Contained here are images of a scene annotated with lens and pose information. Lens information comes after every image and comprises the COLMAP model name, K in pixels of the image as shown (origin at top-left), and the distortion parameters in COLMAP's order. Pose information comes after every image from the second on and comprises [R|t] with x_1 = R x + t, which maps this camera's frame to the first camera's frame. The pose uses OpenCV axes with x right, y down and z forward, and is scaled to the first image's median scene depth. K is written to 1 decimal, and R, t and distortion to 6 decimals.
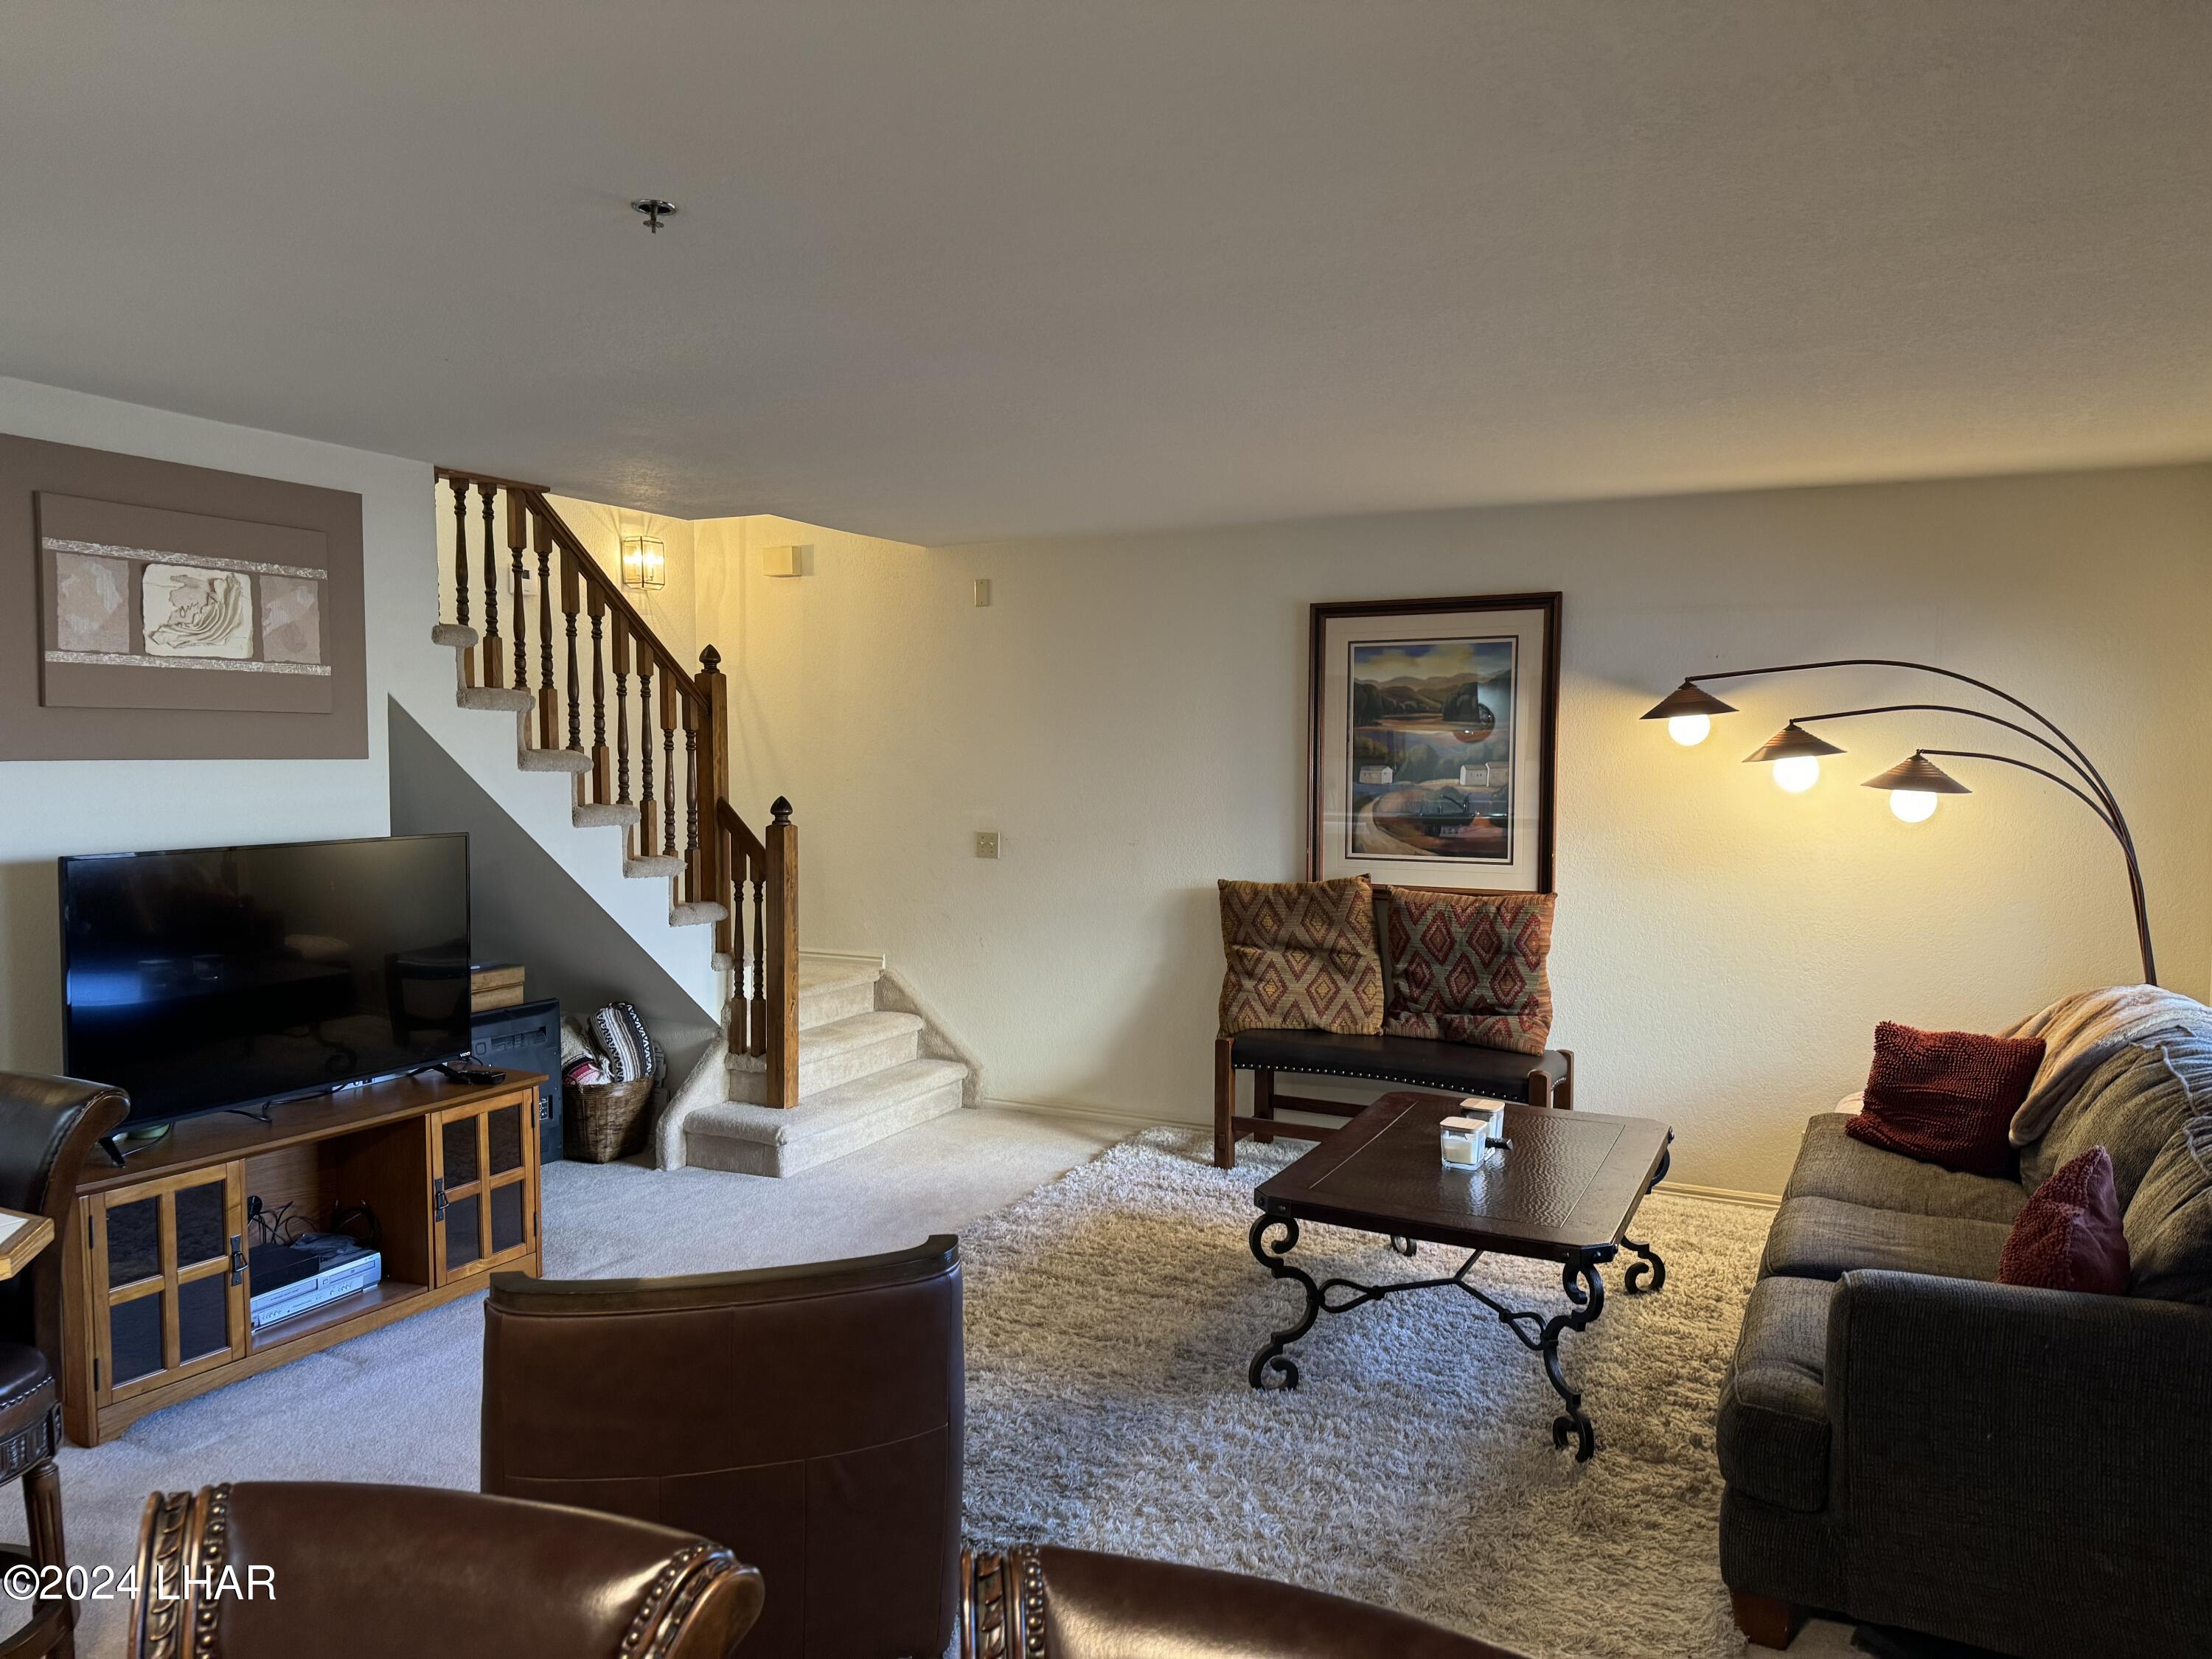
lens RADIAL K [[1539.0, 0, 1107.4], [0, 1539.0, 834.3], [0, 0, 1]] dist [0.087584, -0.087215]
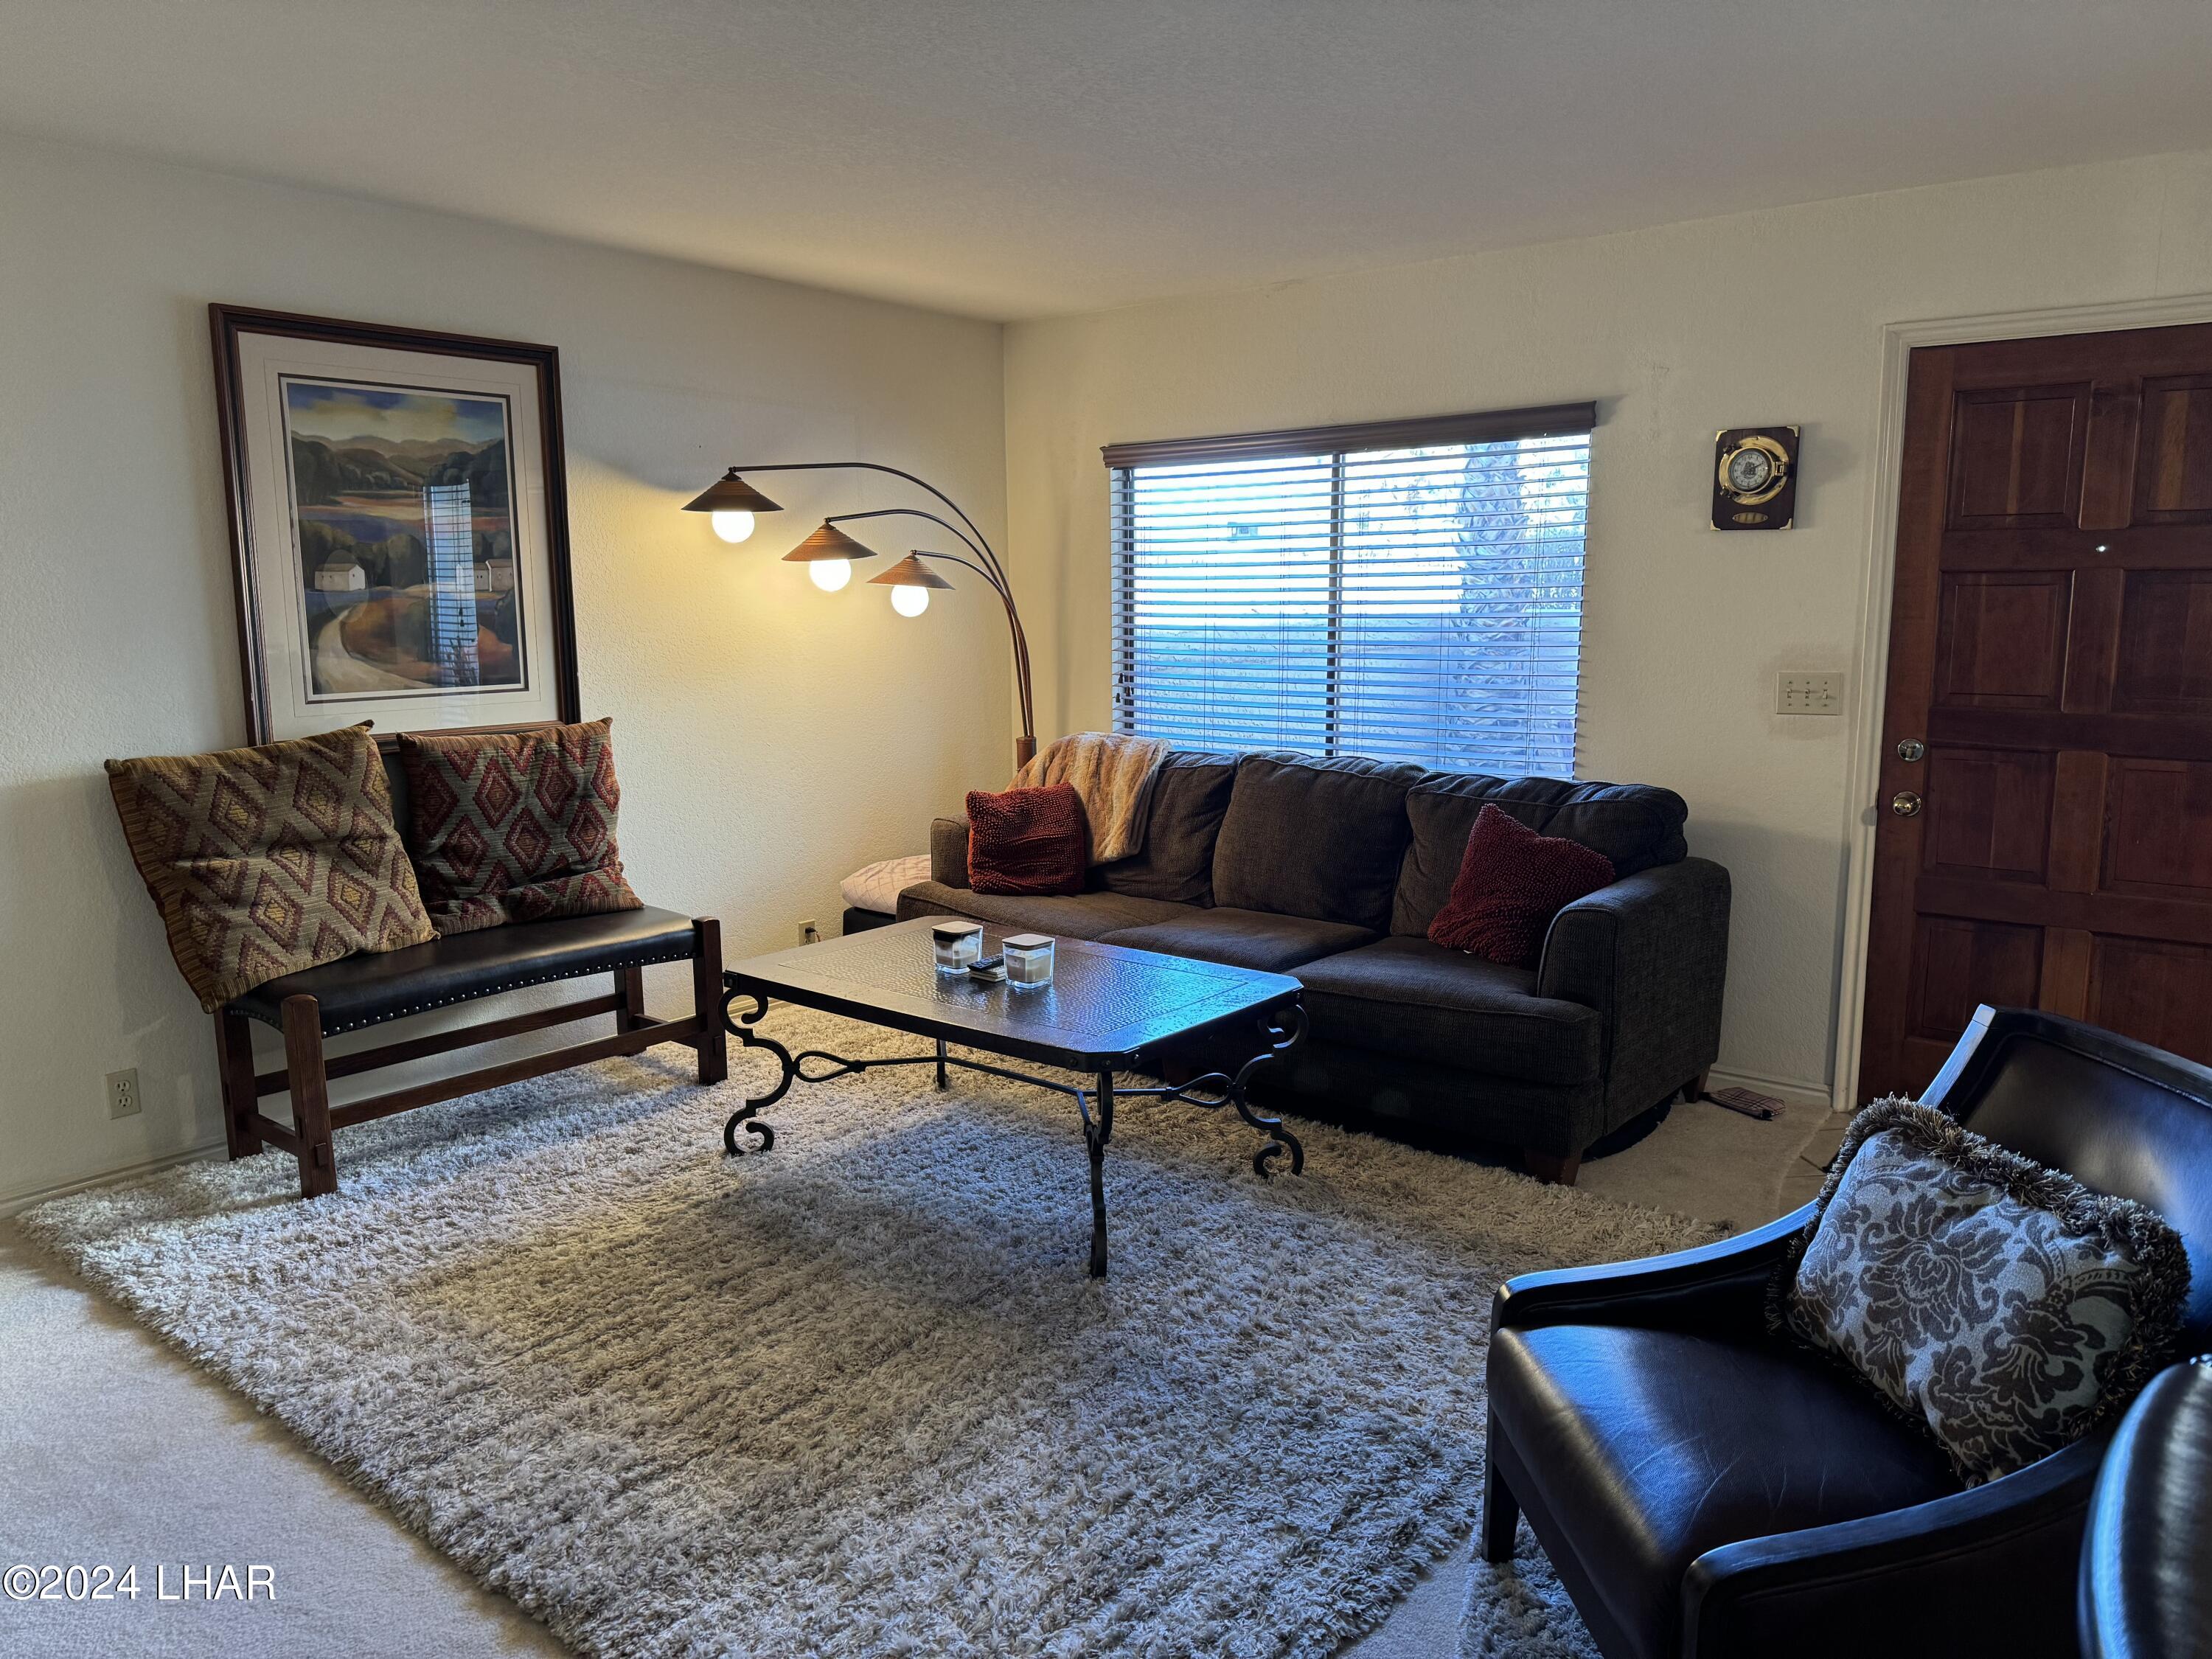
lens RADIAL K [[1567.0, 0, 1131.1], [0, 1567.0, 834.4], [0, 0, 1]] dist [0.027590, -0.044148]
pose [[0.185449, -0.160583, 0.969444, -0.469808], [0.055023, 0.986706, 0.152917, -0.013746], [-0.981112, 0.024983, 0.191819, 0.532789]]
